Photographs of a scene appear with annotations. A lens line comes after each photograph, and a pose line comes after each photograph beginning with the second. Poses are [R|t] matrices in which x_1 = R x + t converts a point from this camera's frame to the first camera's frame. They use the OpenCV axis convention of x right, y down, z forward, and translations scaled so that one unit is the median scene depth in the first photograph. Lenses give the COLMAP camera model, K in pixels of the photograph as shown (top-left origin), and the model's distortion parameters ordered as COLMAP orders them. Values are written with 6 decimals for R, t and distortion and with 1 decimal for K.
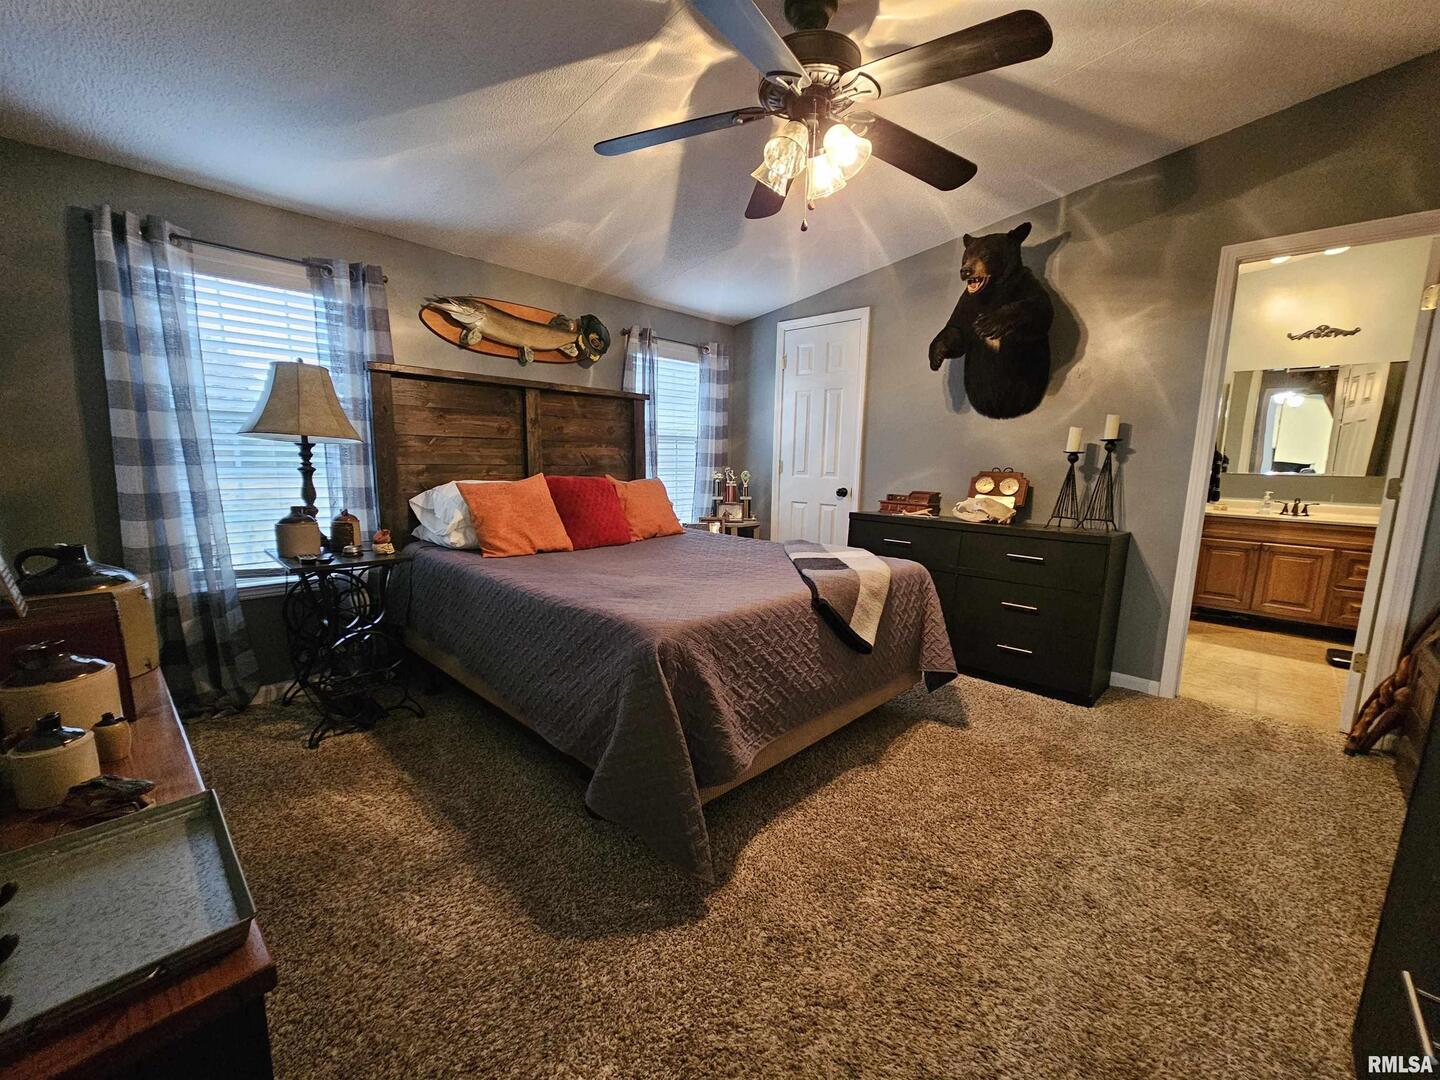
lens RADIAL K [[585.6, 0, 725.1], [0, 585.6, 547.6], [0, 0, 1]] dist [-0.000880, 0.001022]
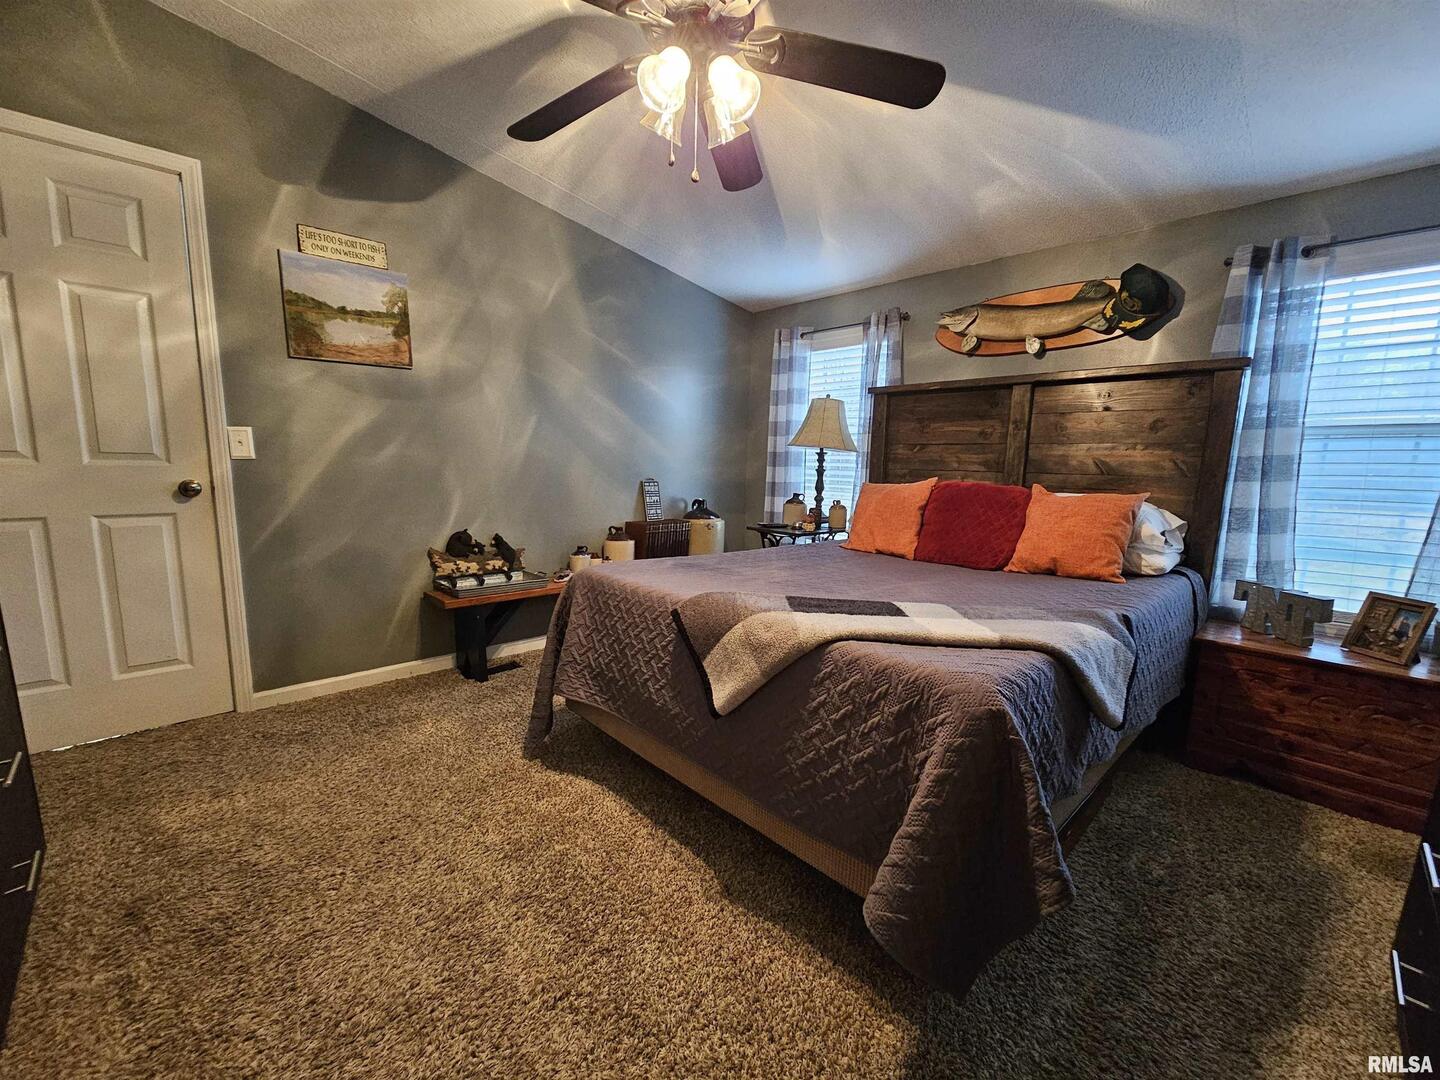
lens RADIAL K [[585.6, 0, 725.1], [0, 585.6, 547.6], [0, 0, 1]] dist [-0.000880, 0.001022]
pose [[-0.013855, 0.130894, -0.991300, 0.866300], [-0.163113, 0.977819, 0.131394, -0.112948], [0.986510, 0.163514, 0.007803, 0.892466]]
